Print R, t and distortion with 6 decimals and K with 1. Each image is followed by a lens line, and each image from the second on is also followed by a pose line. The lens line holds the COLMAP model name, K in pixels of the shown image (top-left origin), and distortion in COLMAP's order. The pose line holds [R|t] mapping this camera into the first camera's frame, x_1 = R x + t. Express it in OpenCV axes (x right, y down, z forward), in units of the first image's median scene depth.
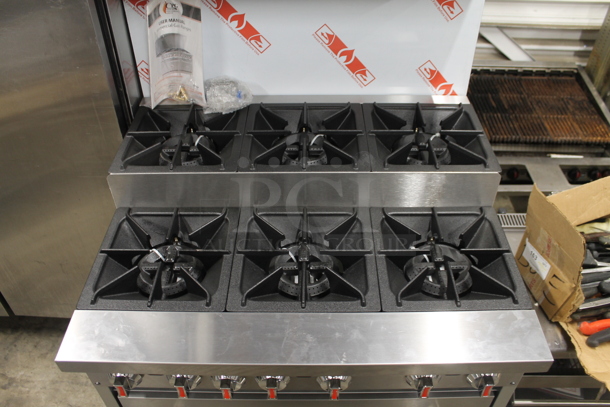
lens RADIAL K [[513.7, 0, 304.7], [0, 513.7, 203.3], [0, 0, 1]] dist [-0.159802, 0.121763]
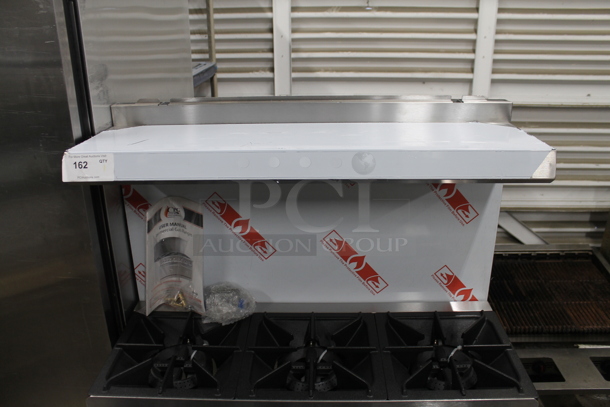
lens RADIAL K [[513.7, 0, 301.8], [0, 513.7, 198.1], [0, 0, 1]] dist [-0.159802, 0.121763]
pose [[0.999736, 0.001009, -0.022941, 0.002305], [-0.008606, 0.942687, -0.333568, -0.087123], [0.021290, 0.333677, 0.942447, 0.068377]]
